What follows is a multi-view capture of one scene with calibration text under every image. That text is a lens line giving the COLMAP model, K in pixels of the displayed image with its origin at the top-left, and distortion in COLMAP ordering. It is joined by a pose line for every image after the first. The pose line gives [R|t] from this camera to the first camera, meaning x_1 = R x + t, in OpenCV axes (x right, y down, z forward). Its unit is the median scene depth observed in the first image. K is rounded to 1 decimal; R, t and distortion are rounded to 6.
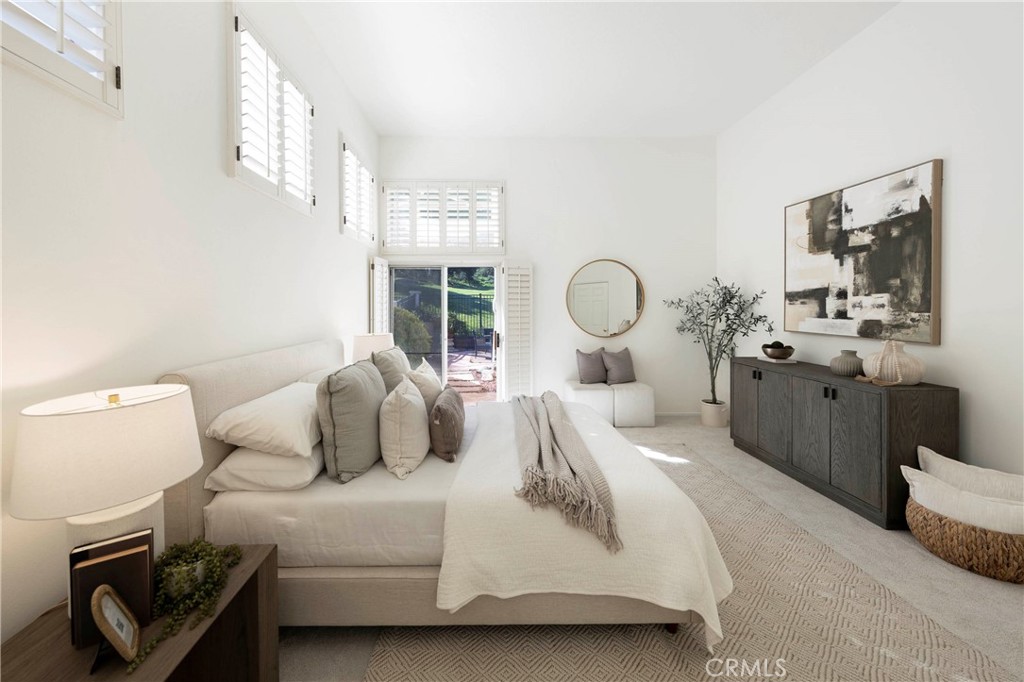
lens RADIAL K [[378.0, 0, 502.6], [0, 378.0, 308.3], [0, 0, 1]] dist [-0.000901, -0.000022]
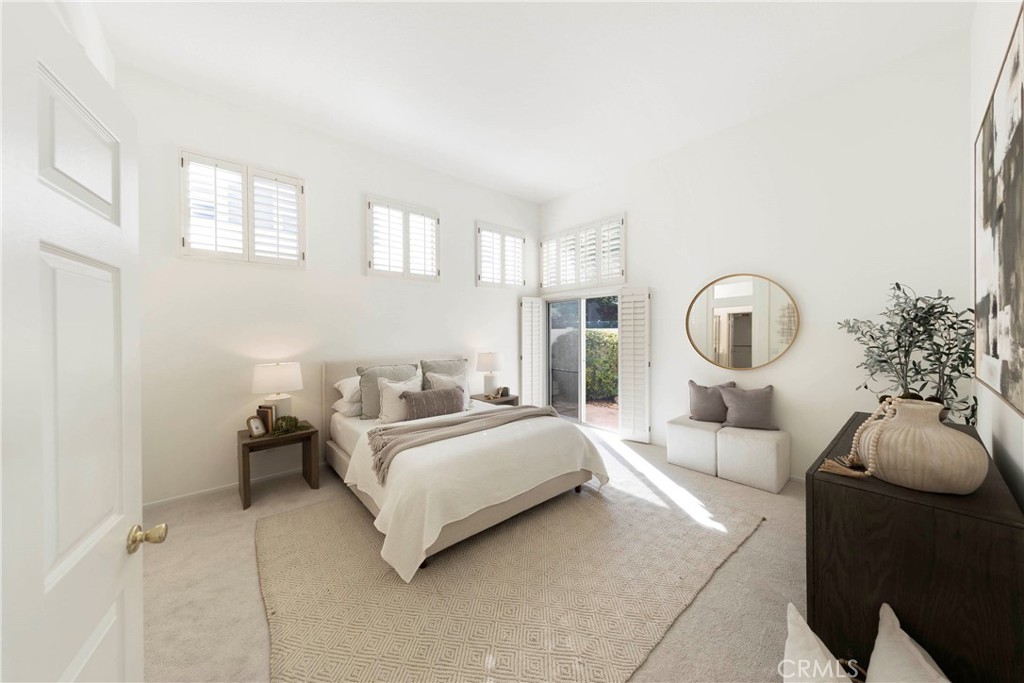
lens RADIAL K [[349.6, 0, 512.0], [0, 349.6, 336.6], [0, 0, 1]] dist [0.000518, 0.000041]
pose [[0.617081, 0.004671, -0.786886, 0.582875], [-0.001471, 0.999987, 0.004783, 0.002355], [0.786898, -0.001794, 0.617080, 0.160149]]
